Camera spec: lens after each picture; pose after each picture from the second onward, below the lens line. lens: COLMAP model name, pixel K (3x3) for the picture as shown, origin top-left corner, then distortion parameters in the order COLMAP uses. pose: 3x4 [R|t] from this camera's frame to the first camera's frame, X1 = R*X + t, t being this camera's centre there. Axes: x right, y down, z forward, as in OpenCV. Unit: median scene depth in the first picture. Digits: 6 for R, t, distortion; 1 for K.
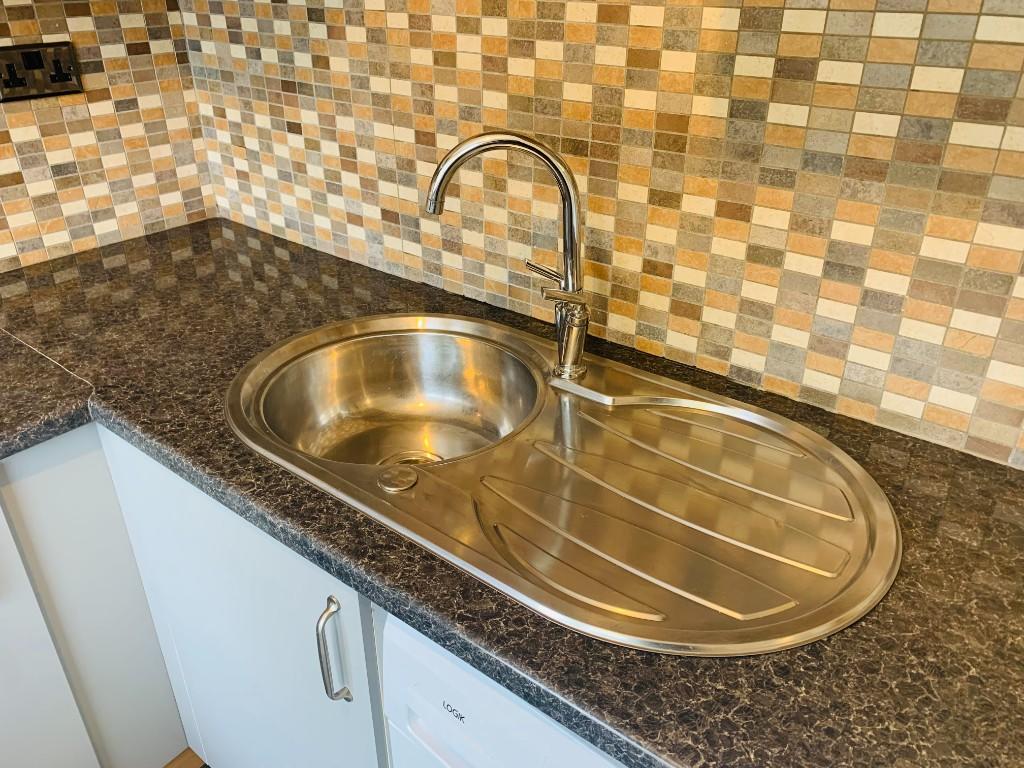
lens RADIAL K [[777.5, 0, 509.9], [0, 777.5, 380.2], [0, 0, 1]] dist [0.042408, -0.044951]
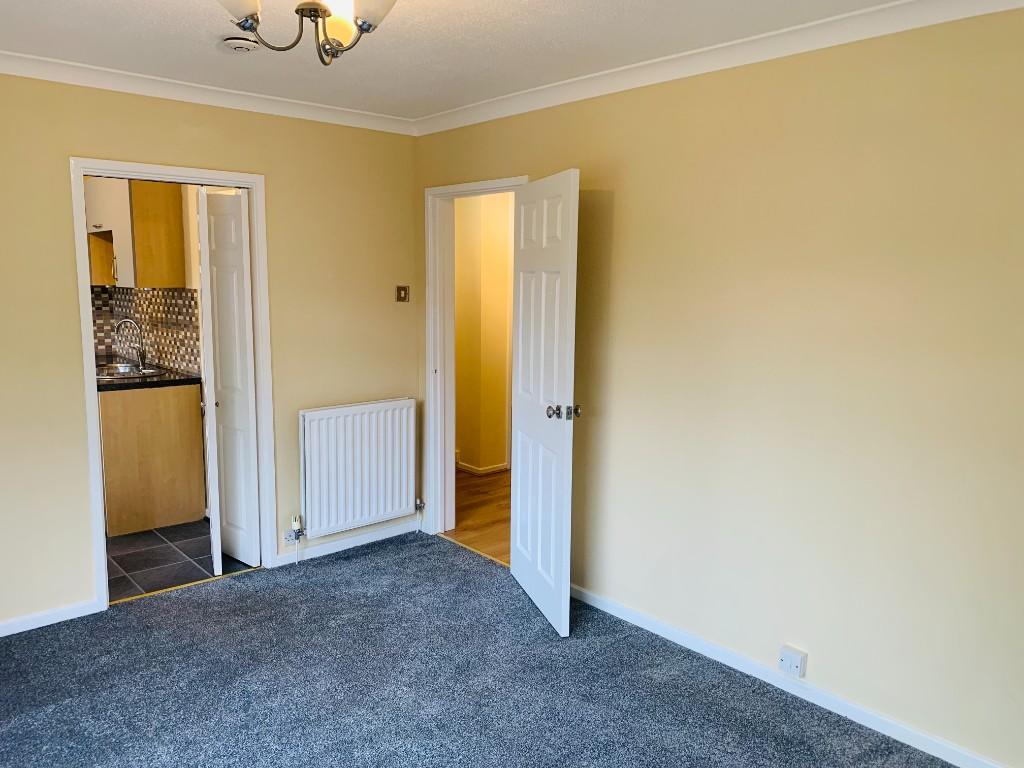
lens RADIAL K [[777.5, 0, 510.3], [0, 777.5, 390.5], [0, 0, 1]] dist [0.042408, -0.044951]
pose [[0.984783, 0.040510, -0.169001, 2.939396], [-0.097102, 0.934759, -0.341756, 1.449623], [0.144131, 0.352966, 0.924468, -2.874123]]
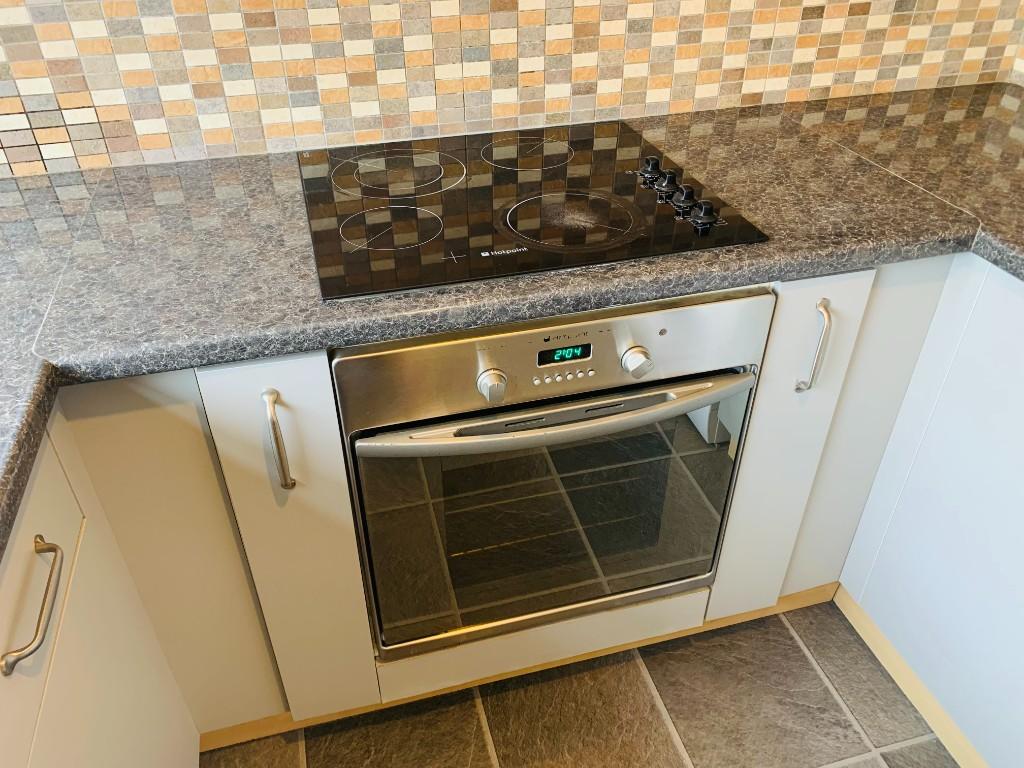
lens RADIAL K [[777.5, 0, 507.5], [0, 777.5, 380.5], [0, 0, 1]] dist [0.042408, -0.044951]
pose [[0.810683, 0.334931, -0.480223, -0.436459], [-0.276734, 0.942009, 0.189837, 0.167491], [0.515956, -0.021004, 0.856357, -0.160878]]
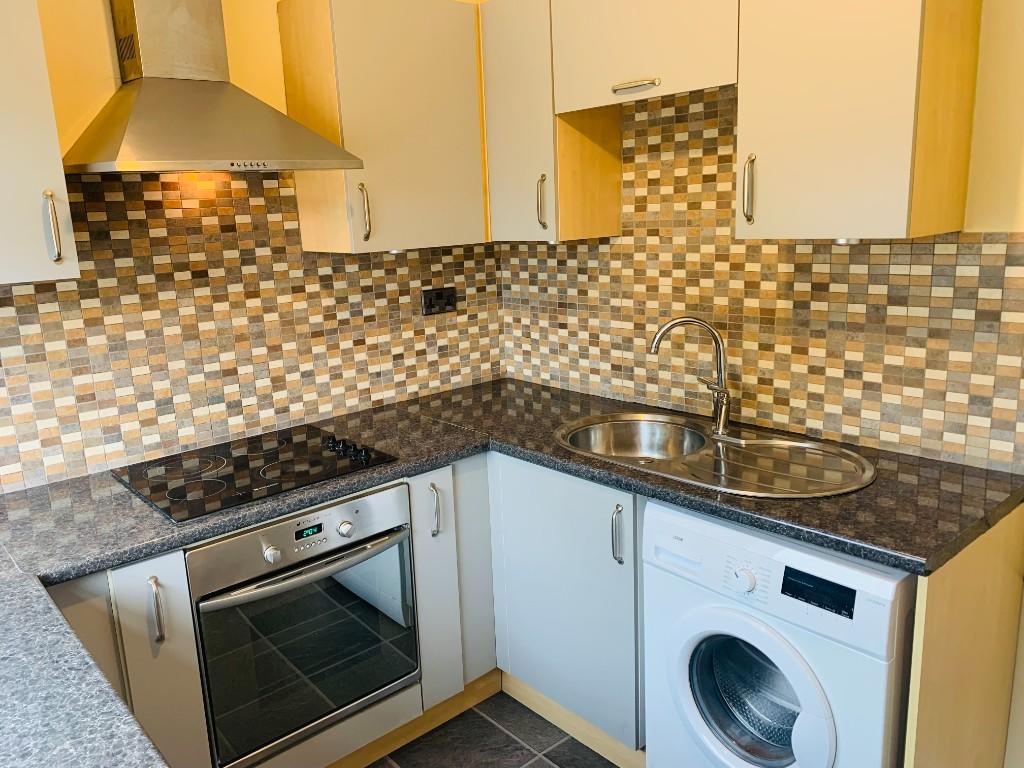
lens RADIAL K [[777.5, 0, 502.4], [0, 777.5, 377.7], [0, 0, 1]] dist [0.042408, -0.044951]
pose [[0.983995, -0.005118, -0.178123, -0.112020], [-0.045185, 0.959753, -0.277187, 0.412376], [0.172372, 0.280799, 0.944161, -0.965320]]
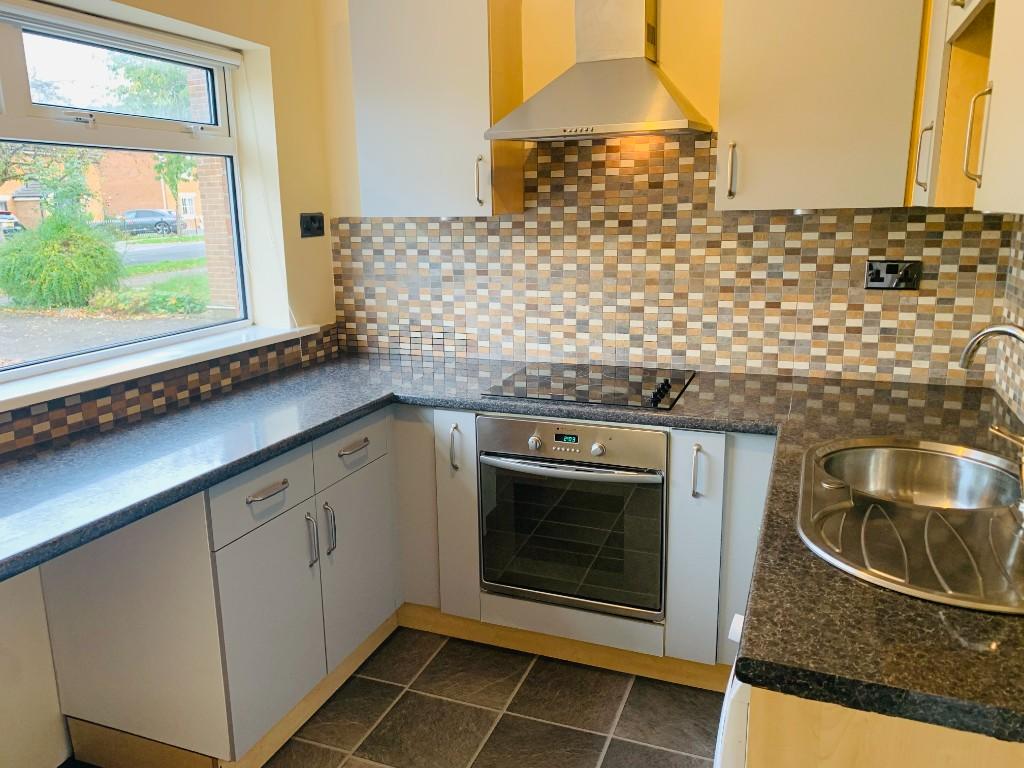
lens RADIAL K [[777.5, 0, 500.8], [0, 777.5, 390.1], [0, 0, 1]] dist [0.042408, -0.044951]
pose [[0.292821, 0.216024, -0.931445, 0.964775], [-0.444102, 0.893423, 0.067592, 0.116896], [0.846776, 0.393864, 0.357550, -0.289748]]
